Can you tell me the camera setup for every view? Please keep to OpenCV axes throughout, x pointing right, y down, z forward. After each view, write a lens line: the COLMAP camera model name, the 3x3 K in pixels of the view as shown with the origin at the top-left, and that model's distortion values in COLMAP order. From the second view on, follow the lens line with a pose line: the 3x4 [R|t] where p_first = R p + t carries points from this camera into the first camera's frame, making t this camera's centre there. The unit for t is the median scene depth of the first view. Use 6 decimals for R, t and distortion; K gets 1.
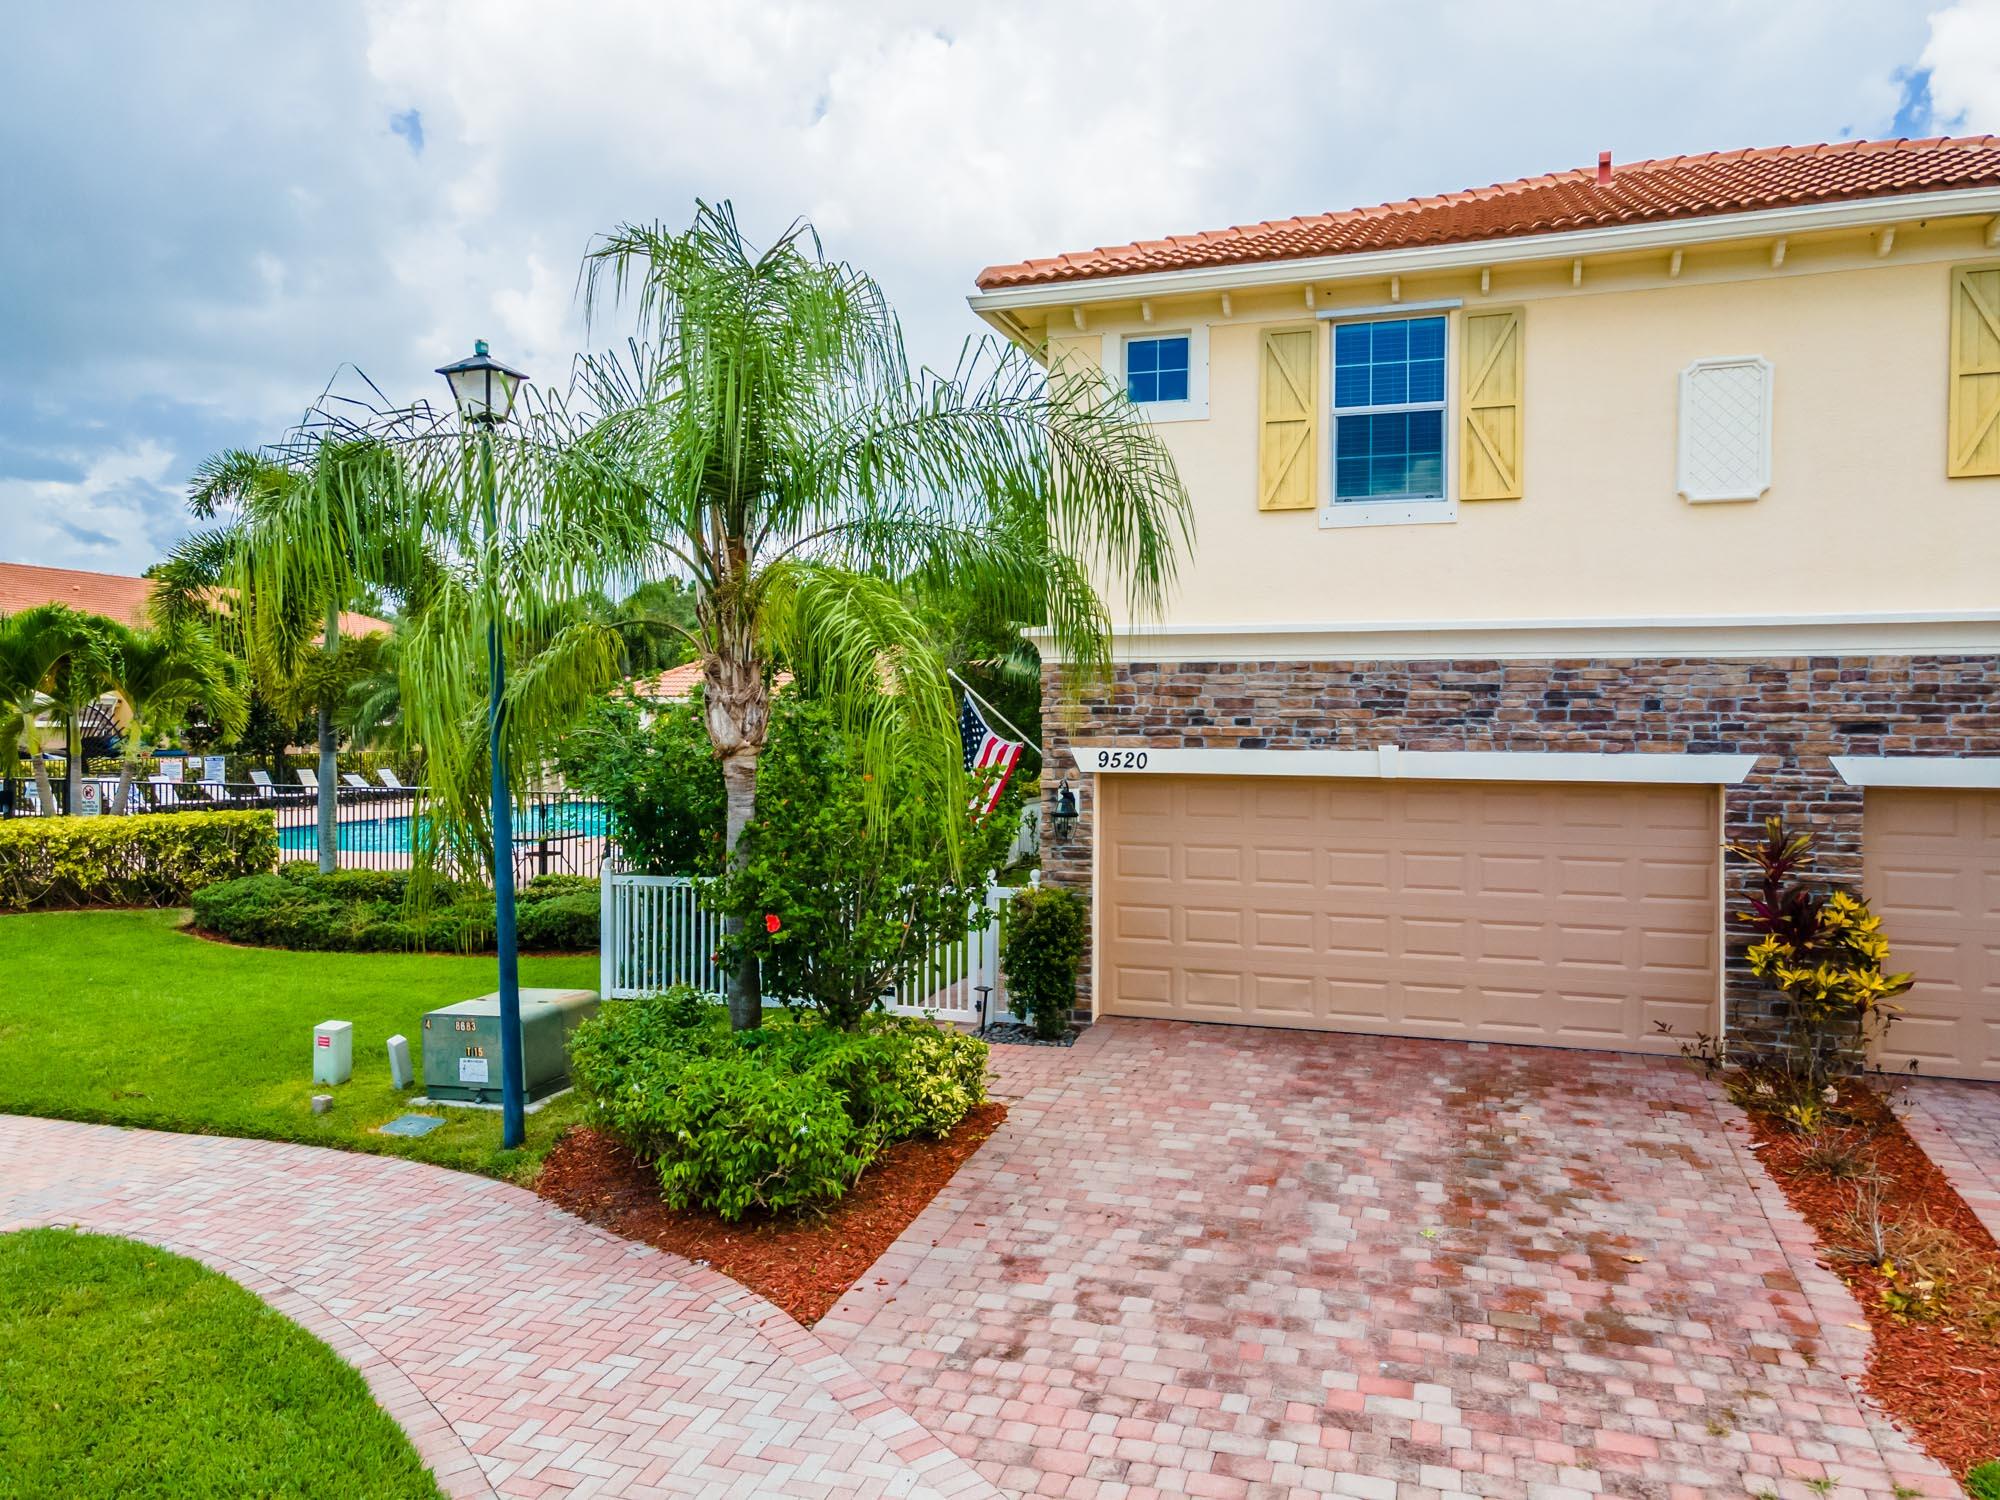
lens RADIAL K [[1435.4, 0, 1000.0], [0, 1435.4, 750.0], [0, 0, 1]] dist [0.044457, -0.000833]
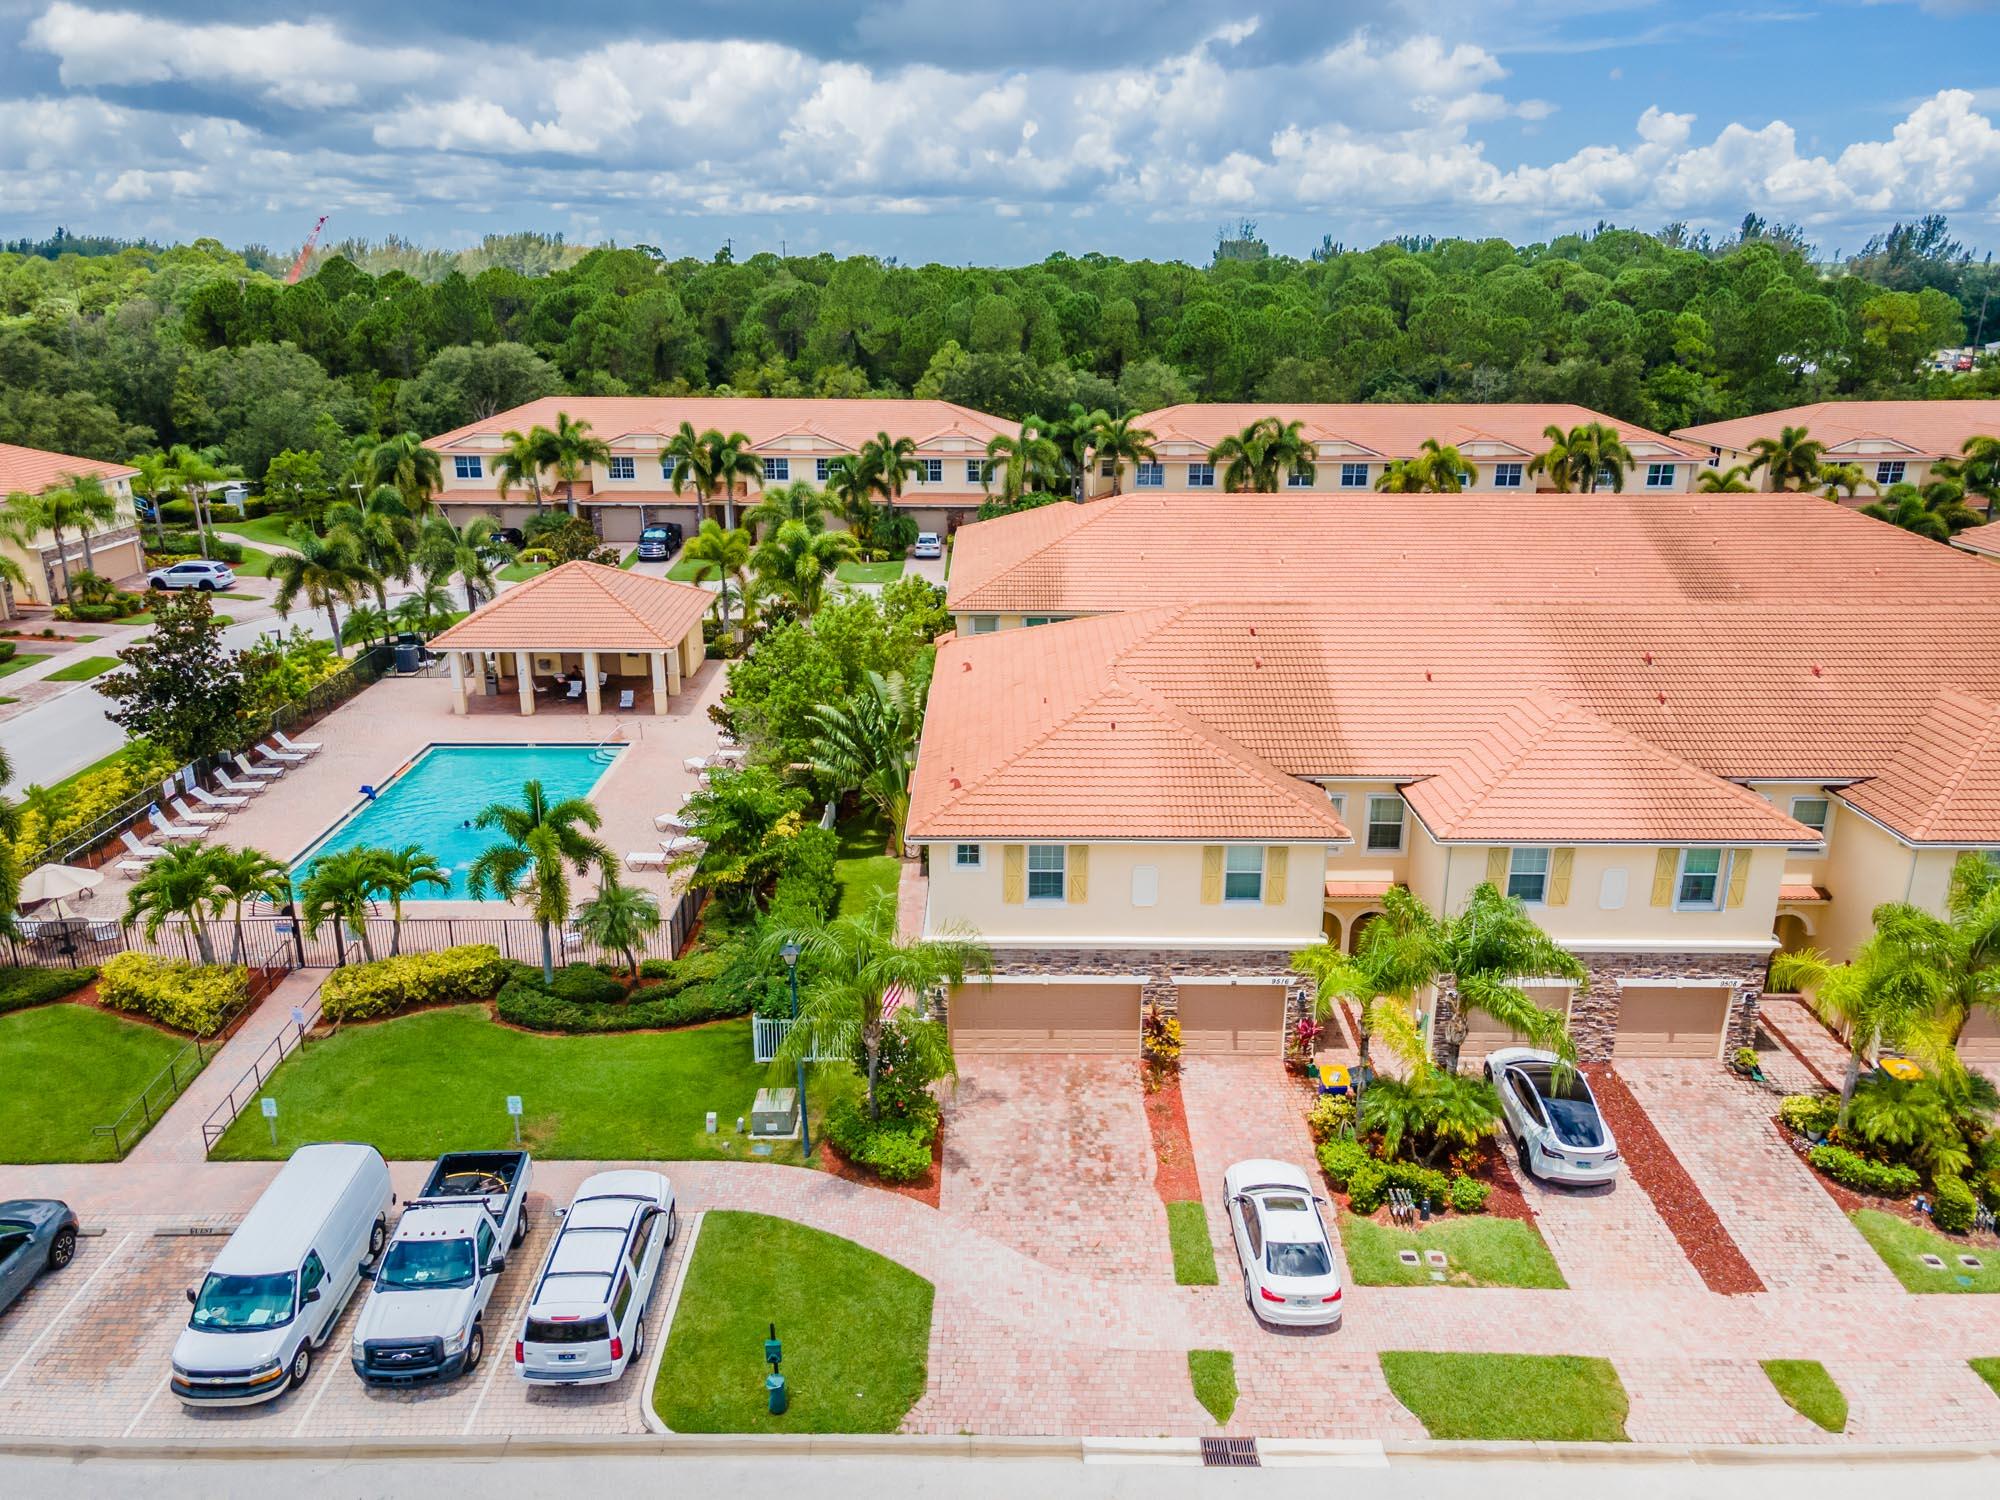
lens RADIAL K [[1435.4, 0, 1000.0], [0, 1435.4, 750.0], [0, 0, 1]] dist [0.044457, -0.000833]
pose [[0.950122, -0.096010, 0.296732, -0.774174], [0.003456, 0.954619, 0.297809, -1.544906], [-0.311859, -0.281930, 0.907337, -1.822369]]
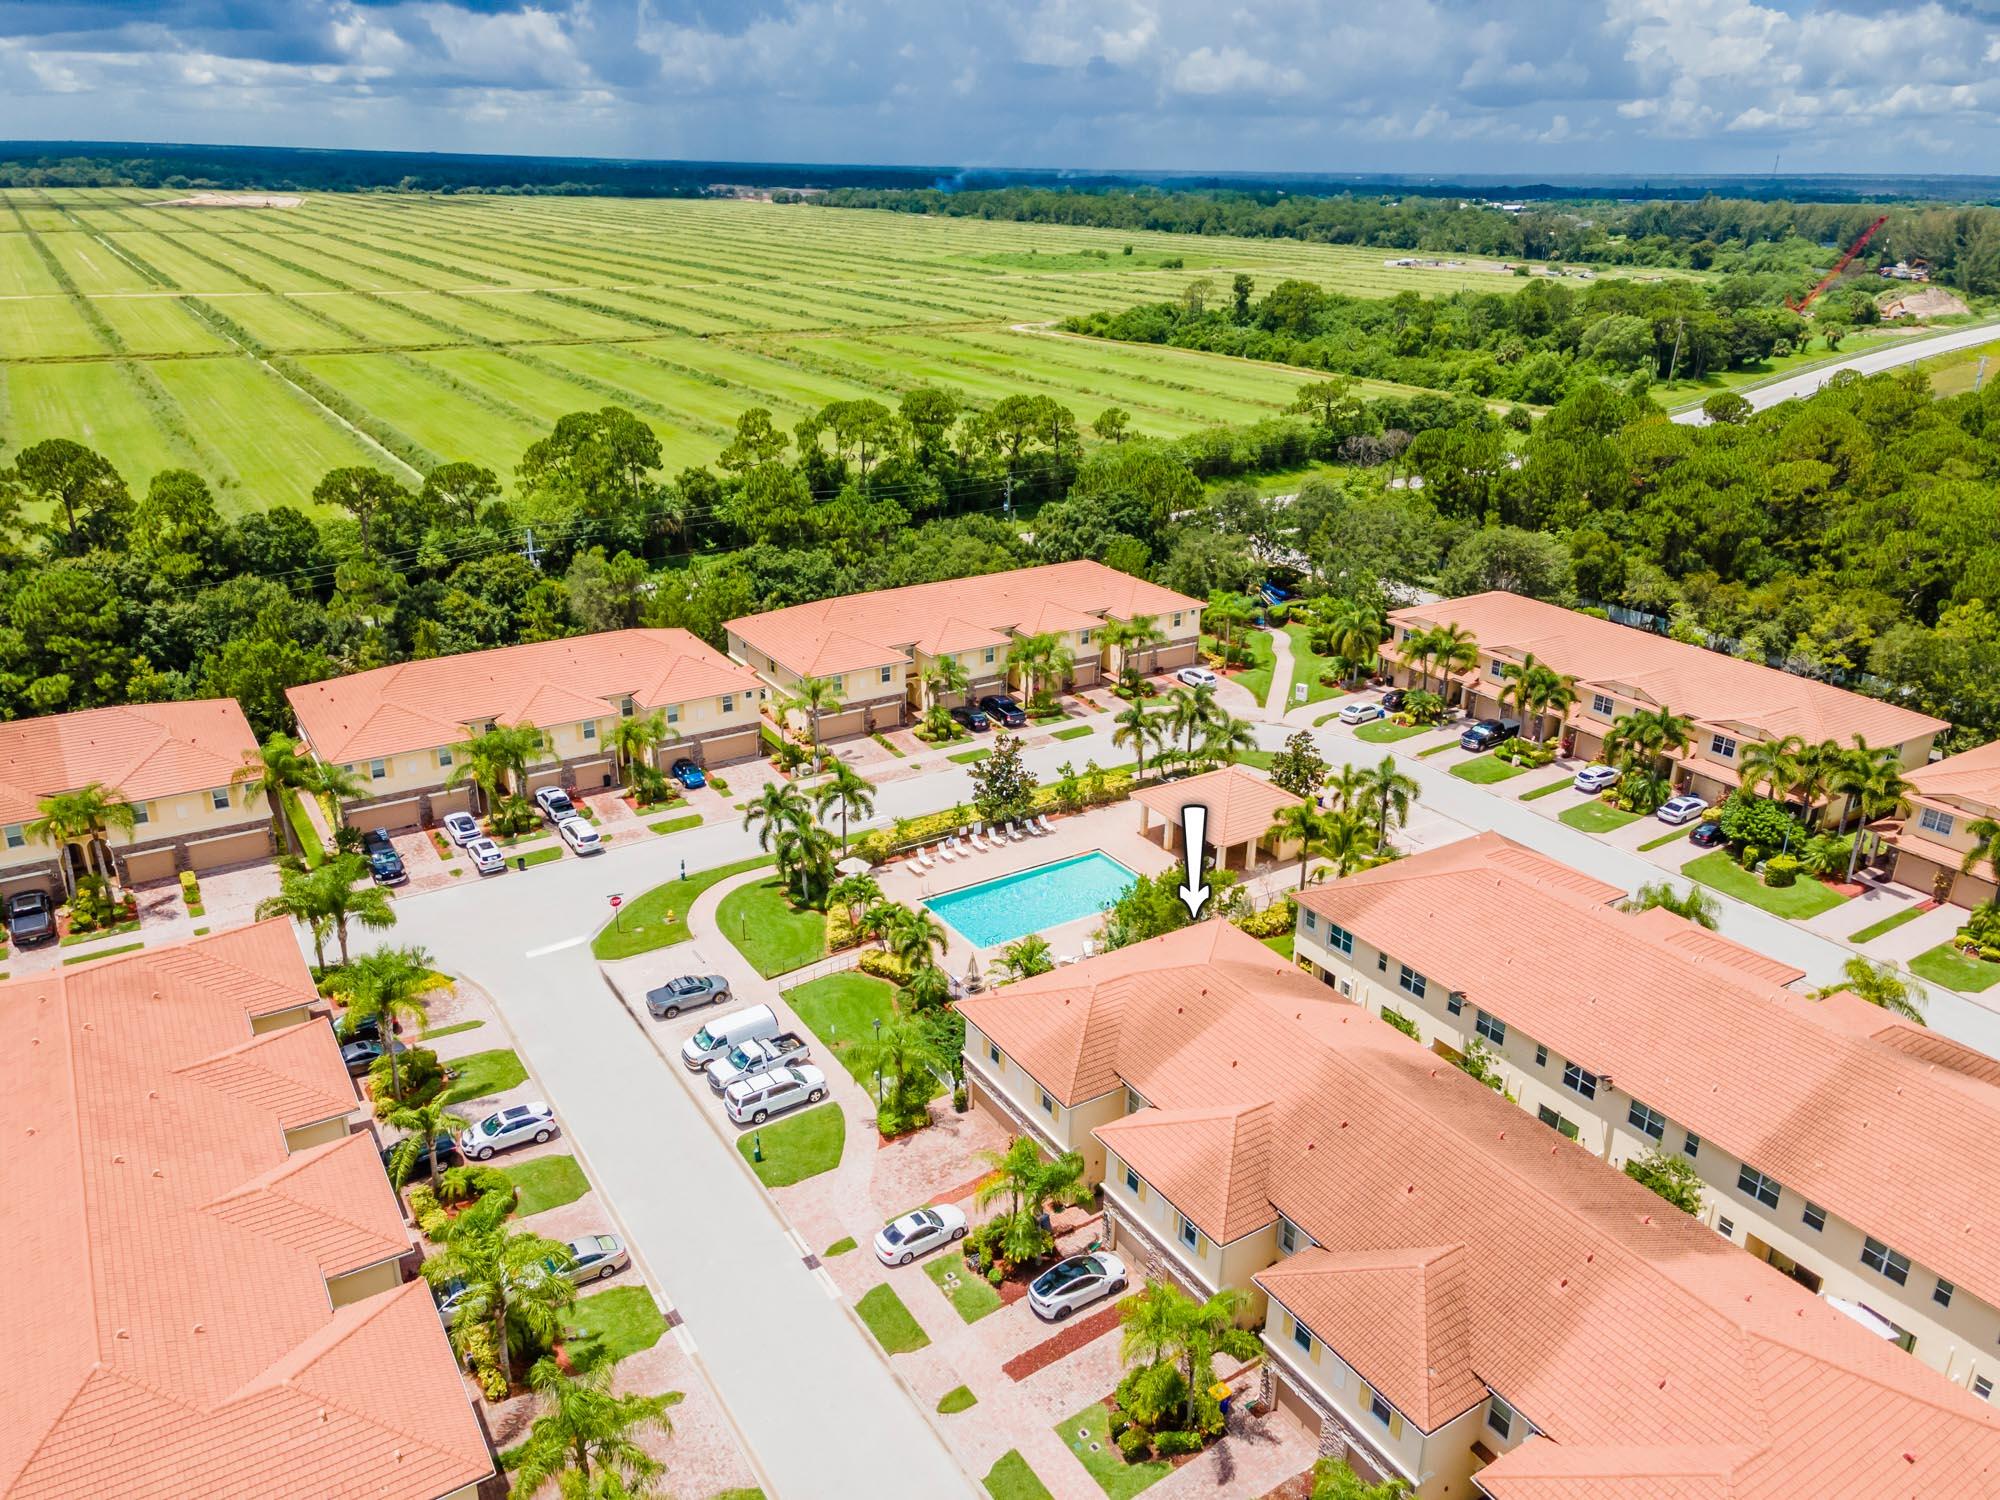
lens RADIAL K [[1435.4, 0, 1000.0], [0, 1435.4, 750.0], [0, 0, 1]] dist [0.044457, -0.000833]
pose [[0.777725, 0.251128, -0.576262, 4.103746], [-0.037000, 0.933431, 0.356843, -4.228114], [0.627515, -0.256204, 0.735245, -3.749949]]
